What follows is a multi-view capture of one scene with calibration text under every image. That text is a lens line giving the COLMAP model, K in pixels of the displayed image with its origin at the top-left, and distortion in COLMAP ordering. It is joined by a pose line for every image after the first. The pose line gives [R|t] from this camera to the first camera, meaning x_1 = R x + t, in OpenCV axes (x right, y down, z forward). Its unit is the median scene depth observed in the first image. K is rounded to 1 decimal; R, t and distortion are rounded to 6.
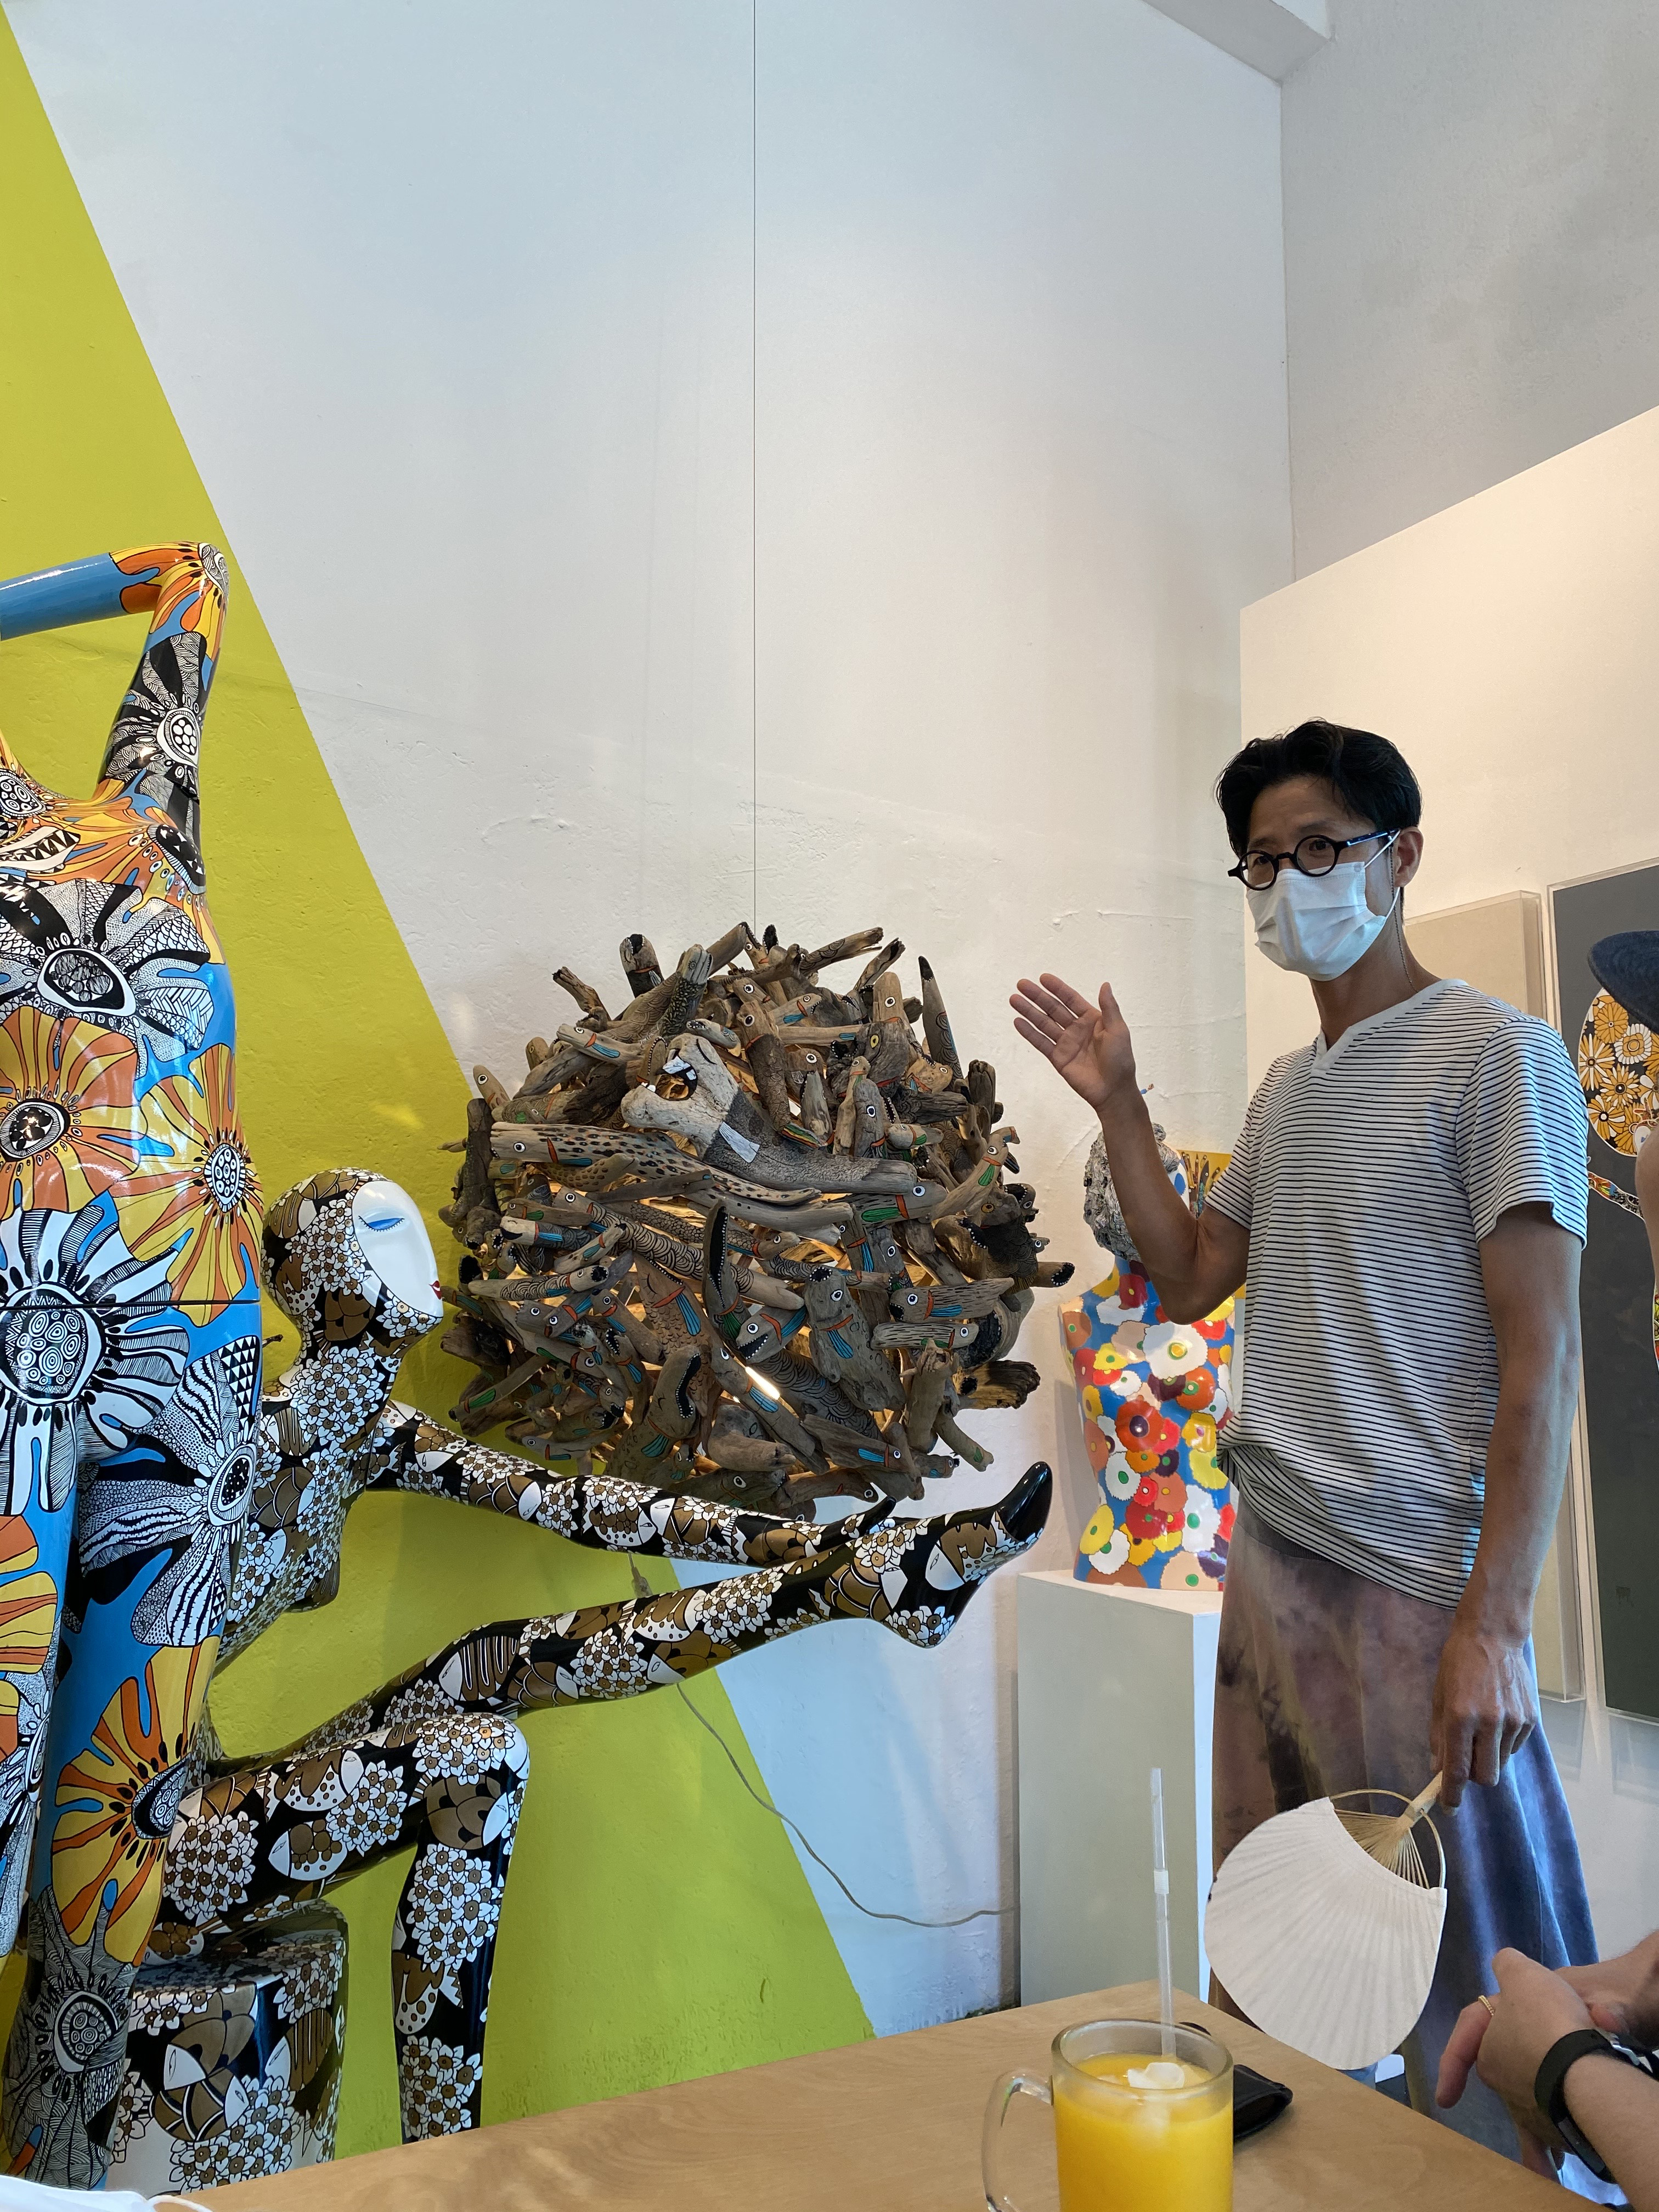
lens RADIAL K [[1643.2, 0, 829.5], [0, 1643.2, 1106.0], [0, 0, 1]] dist [0.003084, 0.000255]
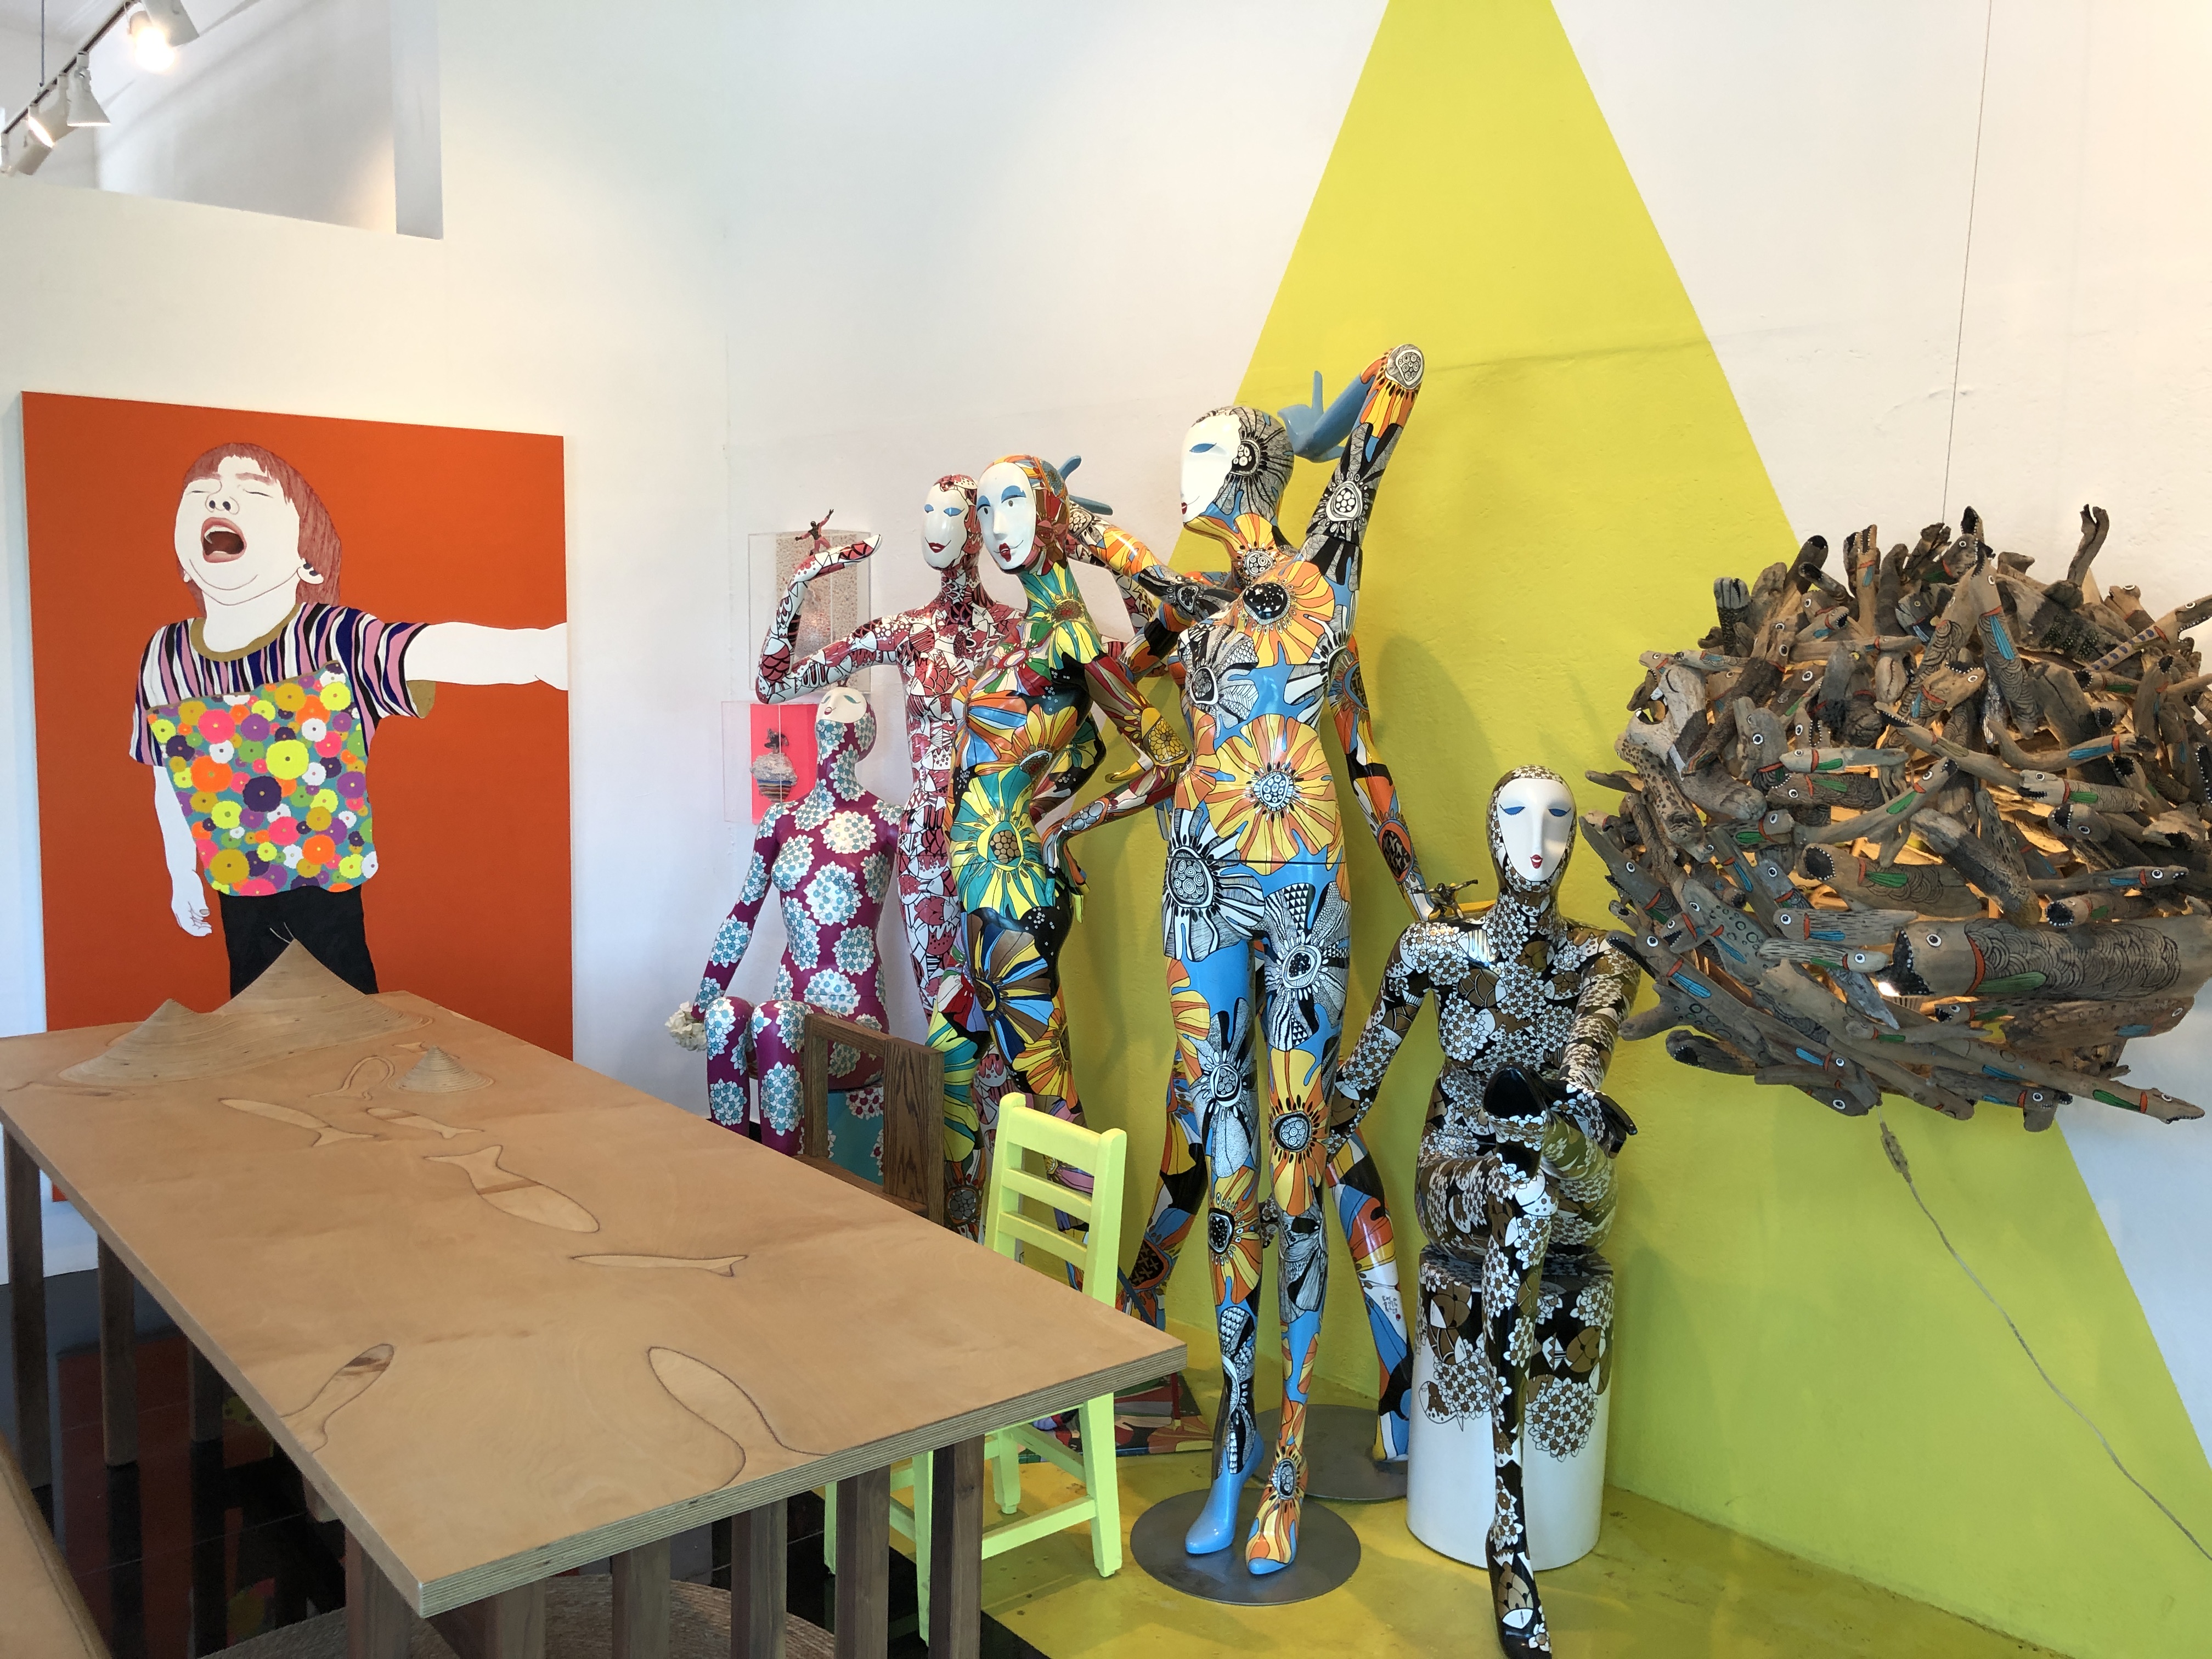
lens RADIAL K [[1801.2, 0, 1106.0], [0, 1801.2, 829.5], [0, 0, 1]] dist [0.003970, -0.008129]
pose [[0.185468, 0.098673, -0.977684, 1.463923], [0.096971, 0.988251, 0.118135, -0.158827], [0.977854, -0.116718, 0.173721, 0.499935]]
